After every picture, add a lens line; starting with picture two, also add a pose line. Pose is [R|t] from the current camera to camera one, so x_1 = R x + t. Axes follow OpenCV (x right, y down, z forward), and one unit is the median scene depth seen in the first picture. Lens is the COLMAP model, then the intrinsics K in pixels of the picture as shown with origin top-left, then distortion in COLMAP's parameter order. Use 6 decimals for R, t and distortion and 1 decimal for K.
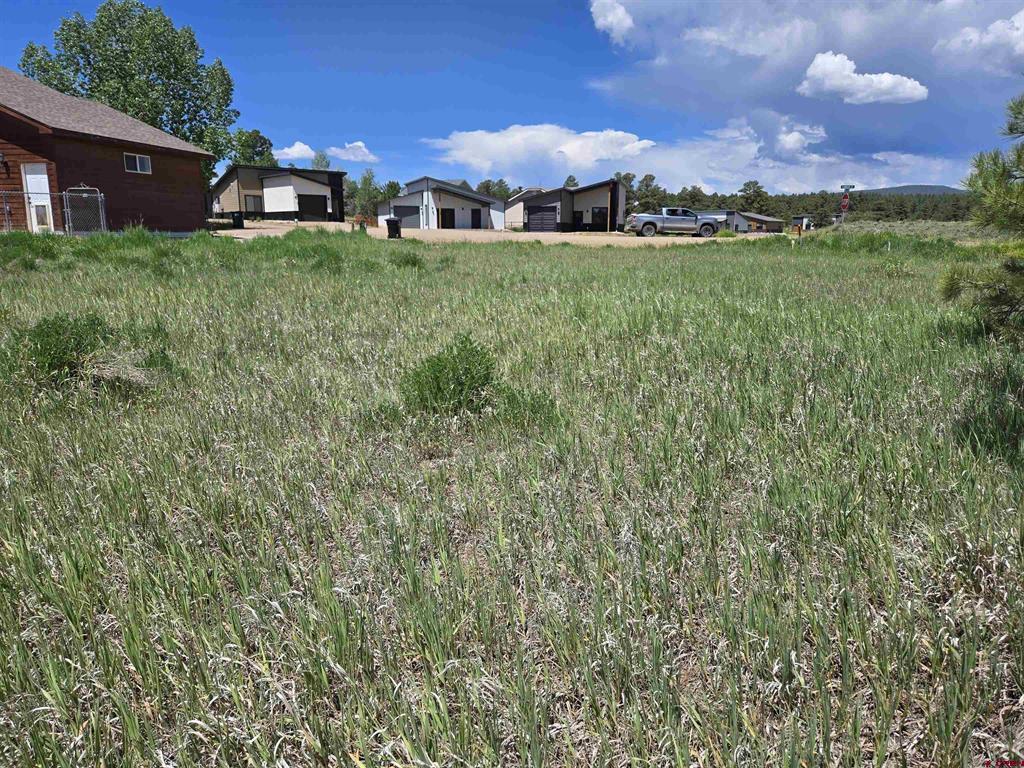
lens RADIAL K [[682.2, 0, 505.4], [0, 682.2, 361.1], [0, 0, 1]] dist [0.076923, -0.076100]
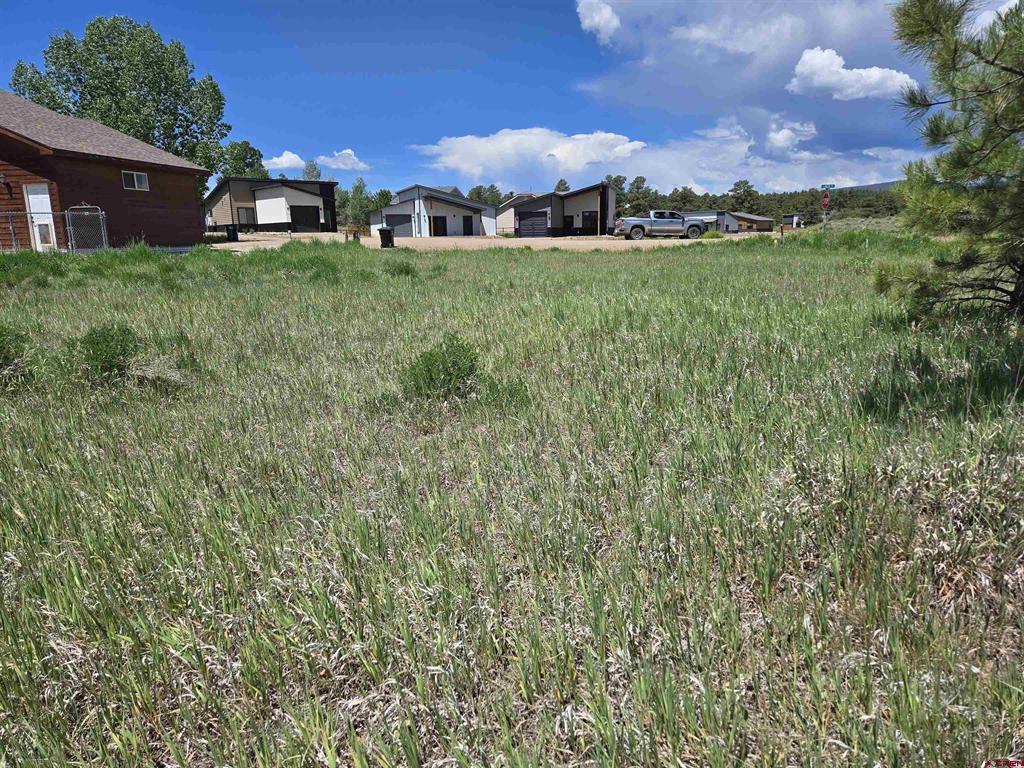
lens RADIAL K [[679.5, 0, 506.2], [0, 679.5, 383.9], [0, 0, 1]] dist [0.076002, -0.069139]
pose [[0.999639, -0.026202, 0.006006, 0.001628], [0.026043, 0.999346, 0.025066, 0.001410], [-0.006659, -0.024901, 0.999668, -0.011824]]
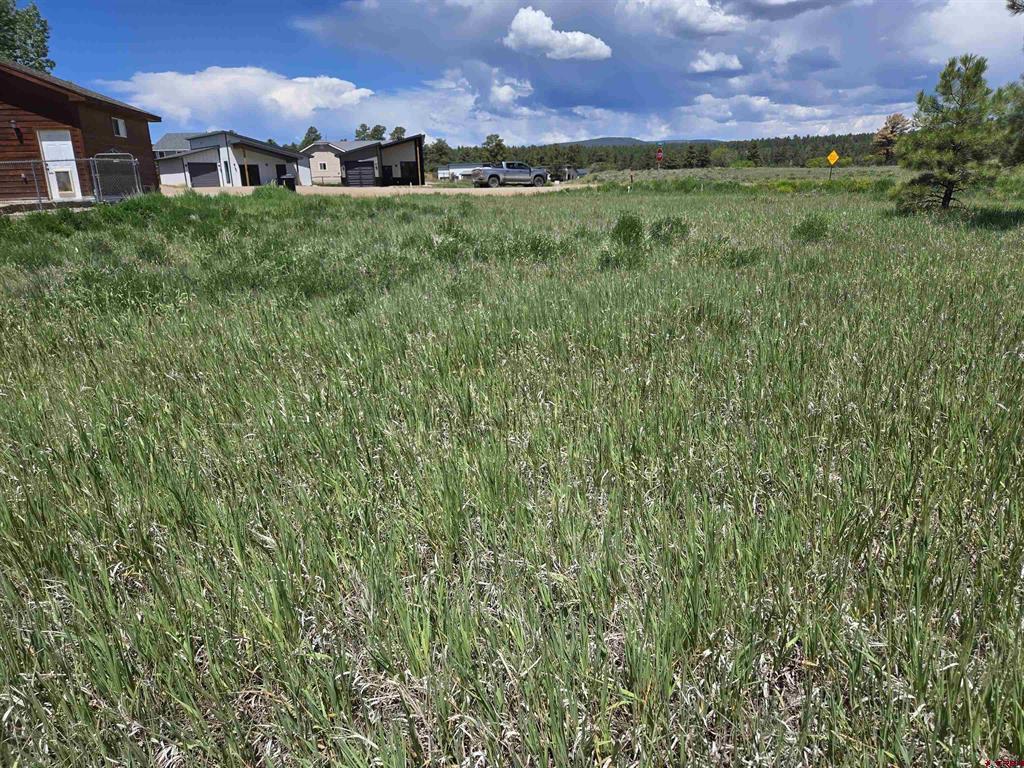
lens RADIAL K [[686.8, 0, 518.7], [0, 686.8, 388.2], [0, 0, 1]] dist [0.059466, -0.060899]
pose [[0.918483, -0.140129, 0.369801, -0.143580], [0.103236, 0.987652, 0.117841, 0.012975], [-0.381748, -0.070058, 0.921608, -0.072290]]
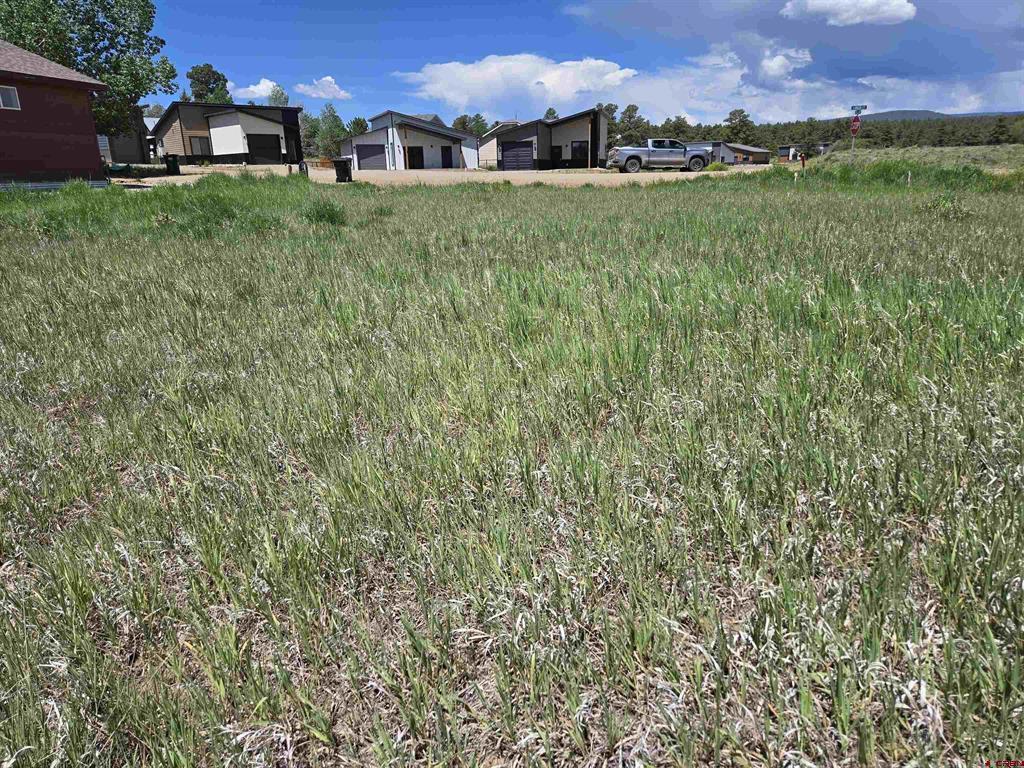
lens RADIAL K [[677.4, 0, 515.1], [0, 677.4, 374.9], [0, 0, 1]] dist [0.075567, -0.070561]
pose [[0.998846, -0.036516, 0.031181, 0.010151], [0.033056, 0.993915, 0.105072, -0.010127], [-0.034828, -0.103920, 0.993976, 0.052277]]
